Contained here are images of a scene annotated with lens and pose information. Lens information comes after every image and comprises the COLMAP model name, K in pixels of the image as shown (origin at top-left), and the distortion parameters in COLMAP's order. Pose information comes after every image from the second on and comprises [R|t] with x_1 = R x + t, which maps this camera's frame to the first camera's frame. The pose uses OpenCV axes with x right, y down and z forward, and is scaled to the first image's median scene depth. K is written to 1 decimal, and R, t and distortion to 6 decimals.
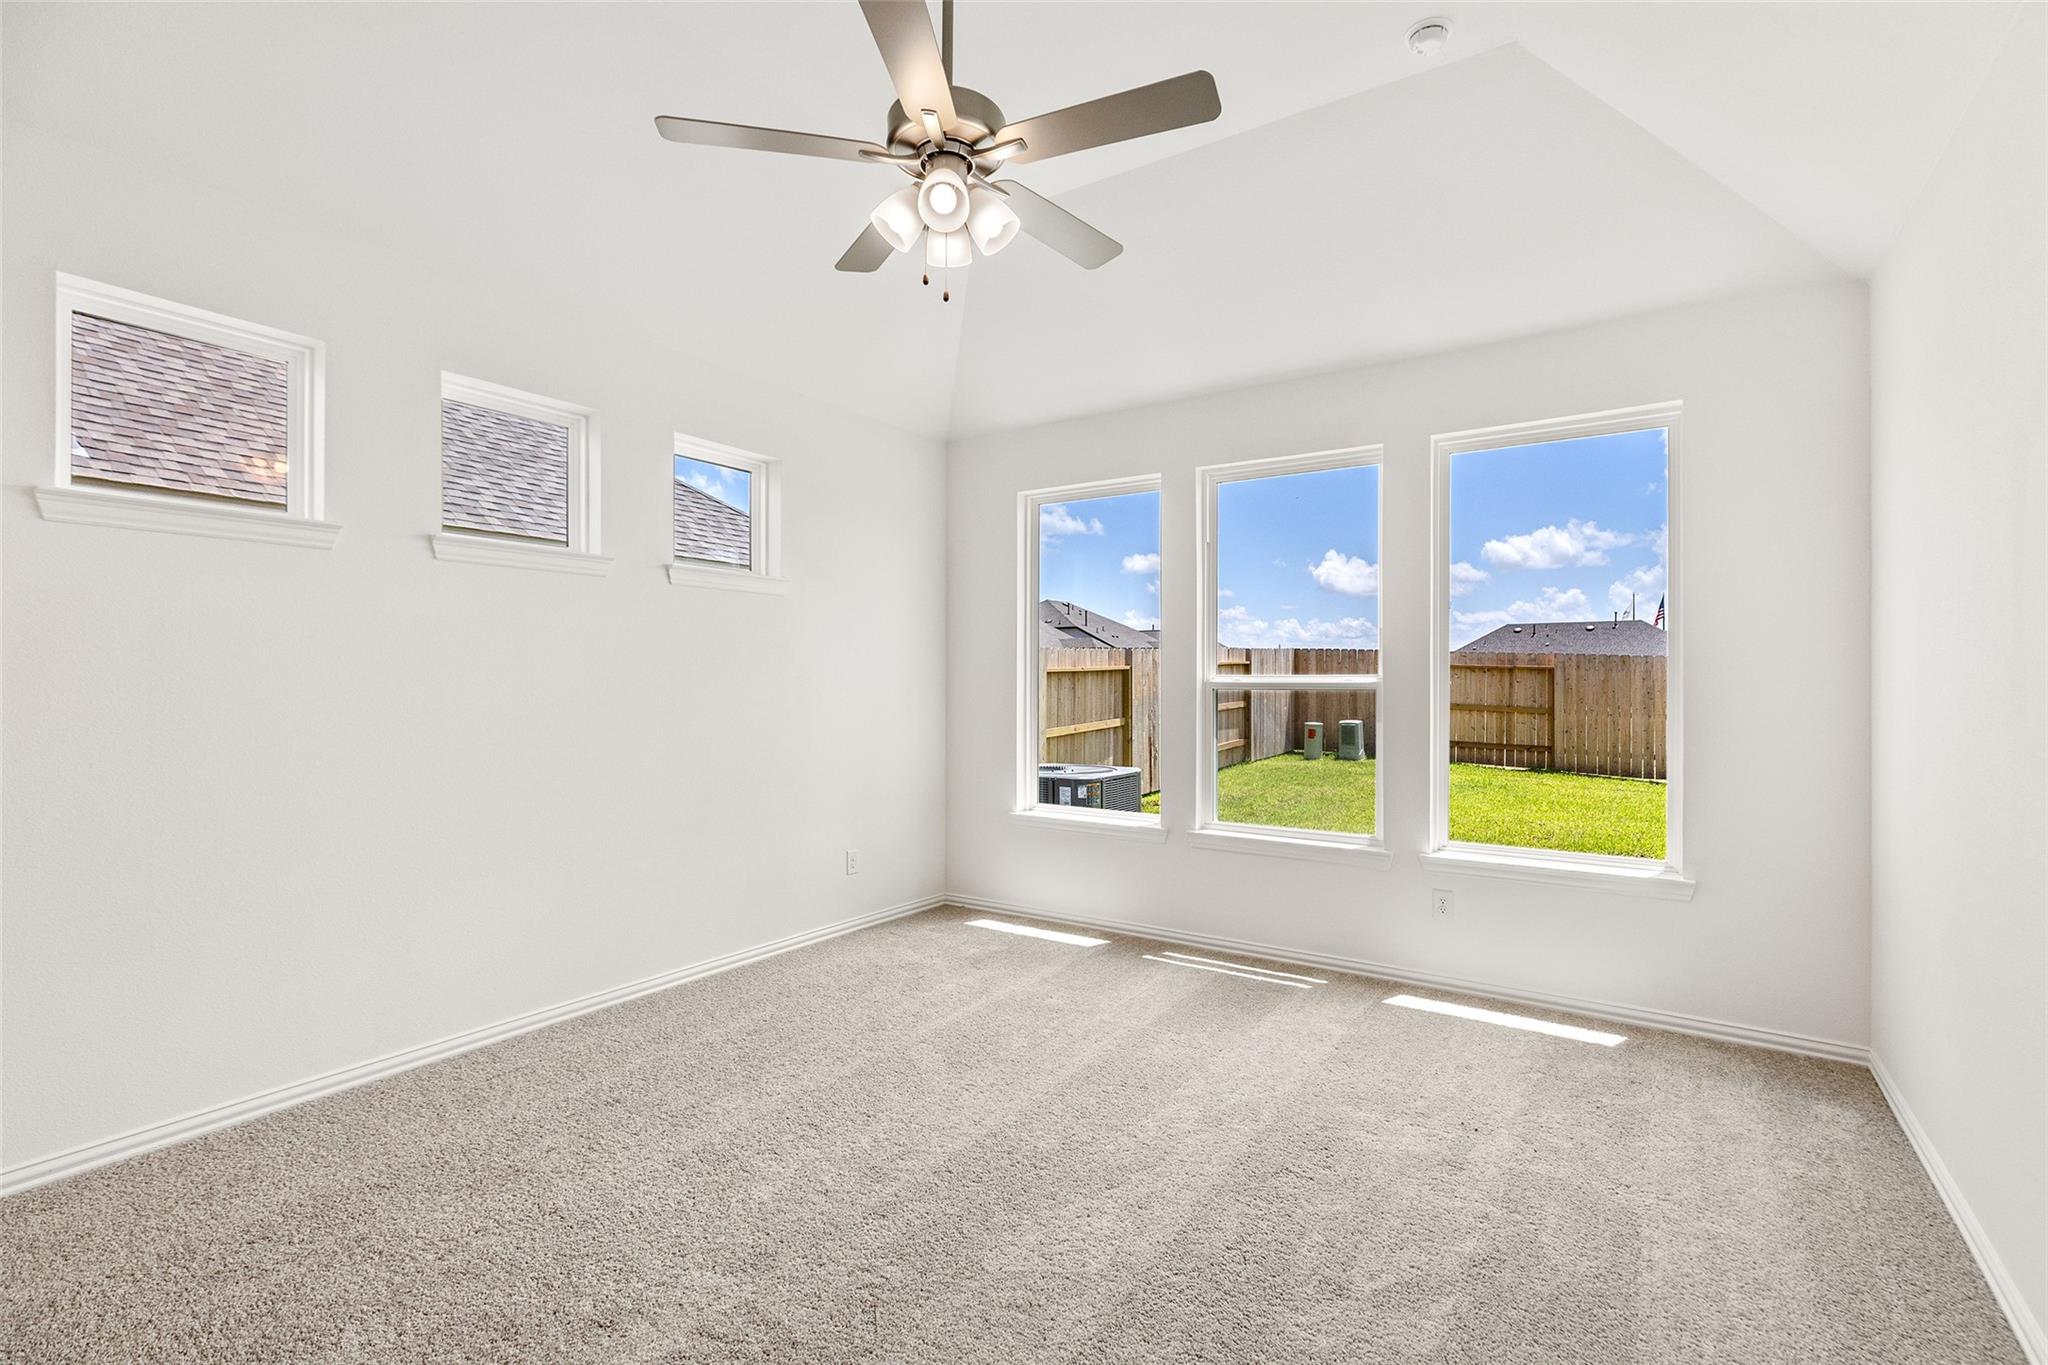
lens RADIAL K [[939.5, 0, 1024.0], [0, 939.5, 682.5], [0, 0, 1]] dist [0.000896, -0.000026]
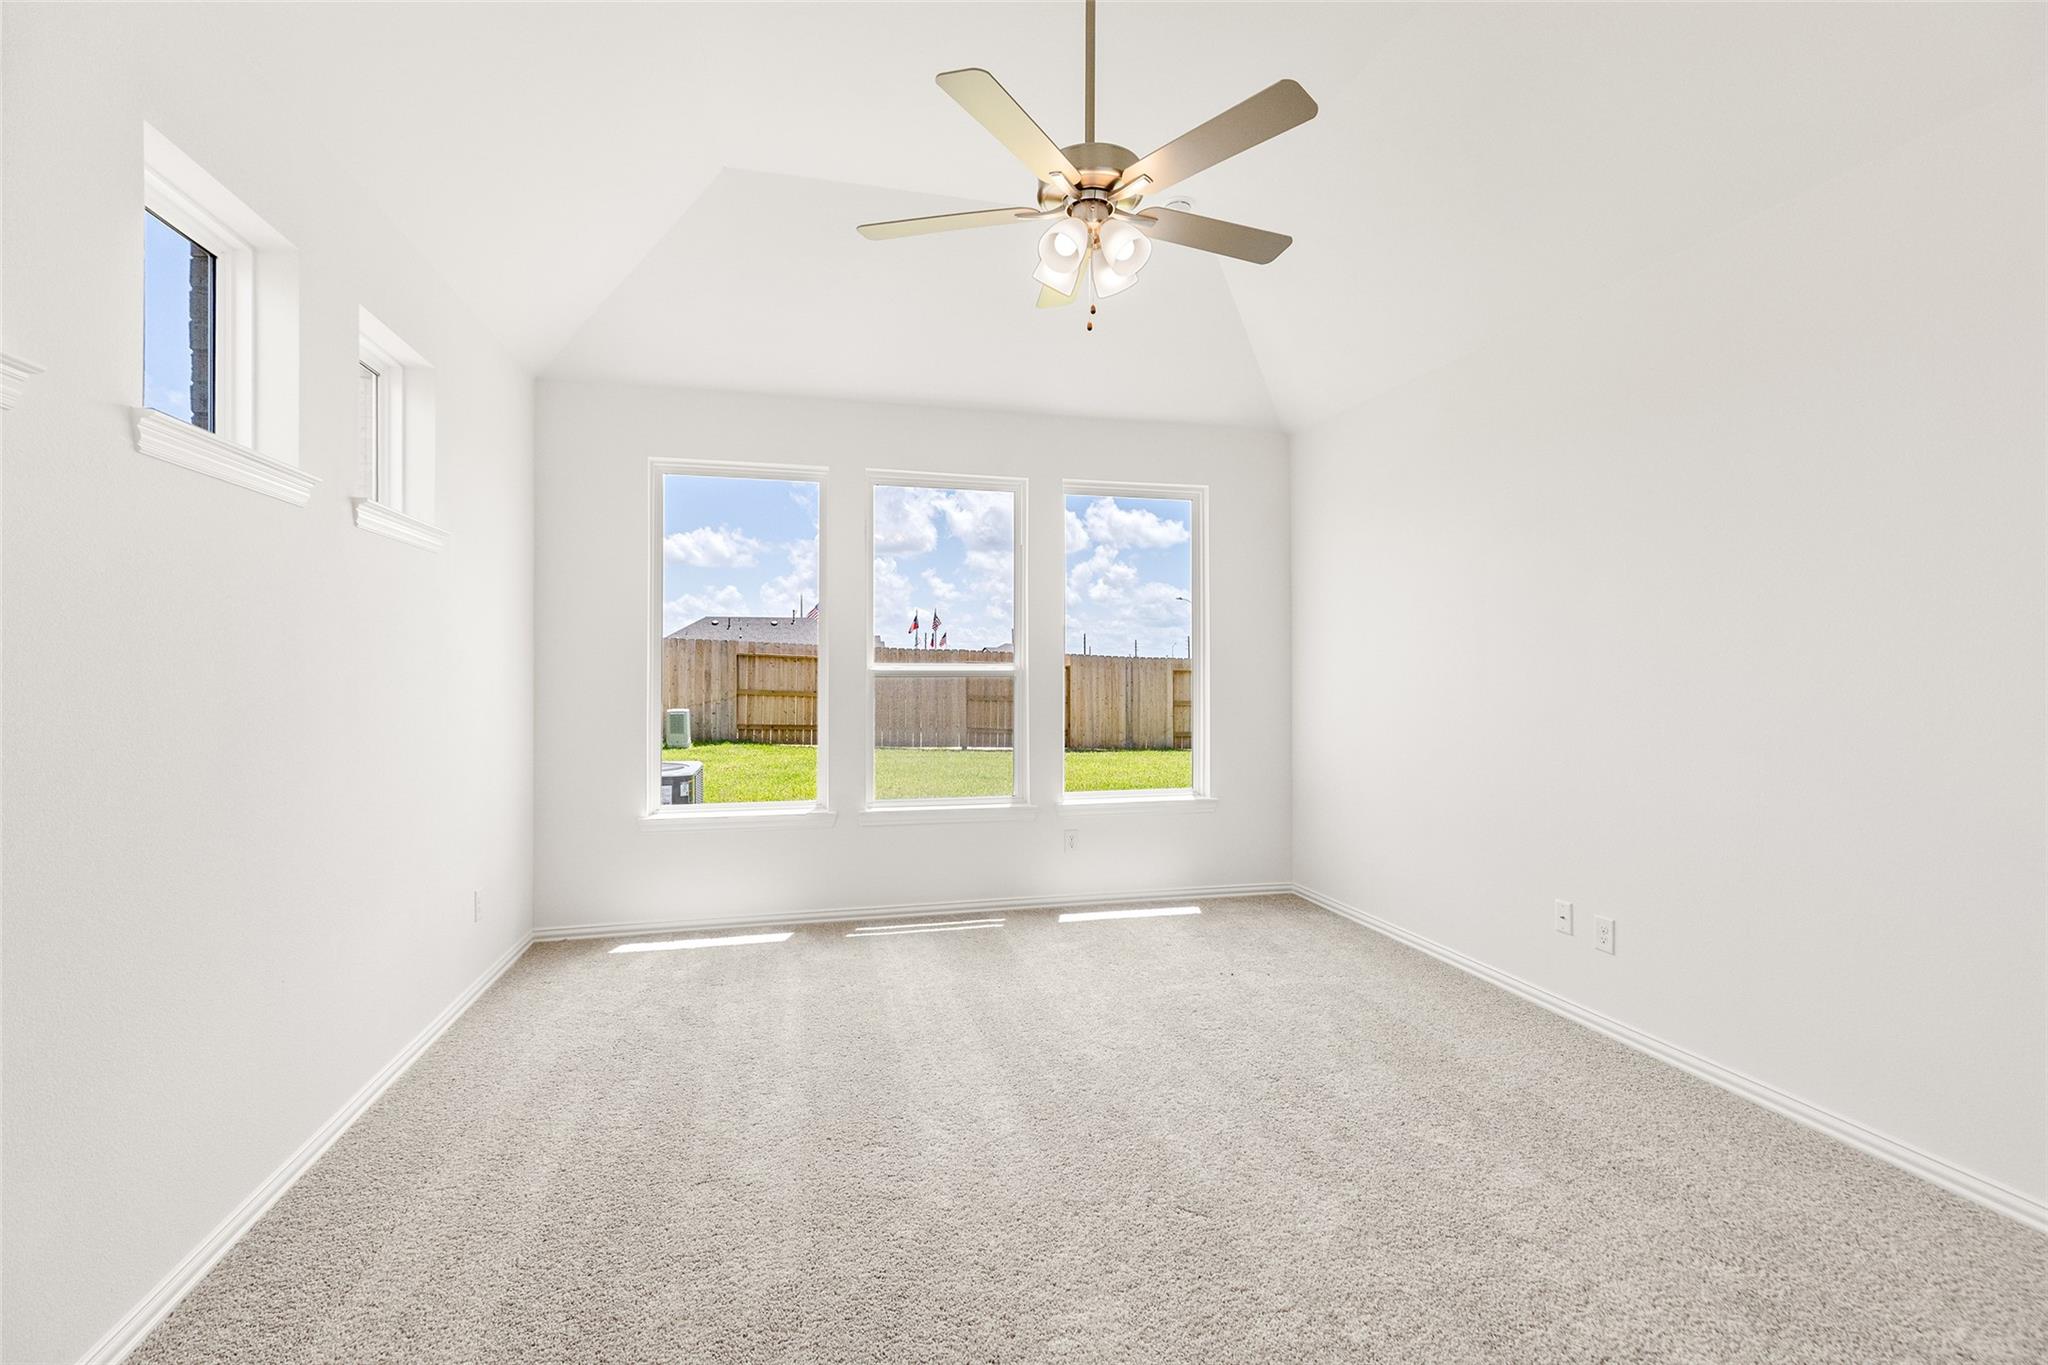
lens RADIAL K [[939.5, 0, 1024.0], [0, 939.5, 682.5], [0, 0, 1]] dist [0.000896, -0.000026]
pose [[0.657512, -0.009761, 0.753380, -0.434684], [0.001176, 0.999928, 0.011929, 0.000995], [-0.753443, -0.006958, 0.657477, 0.147141]]
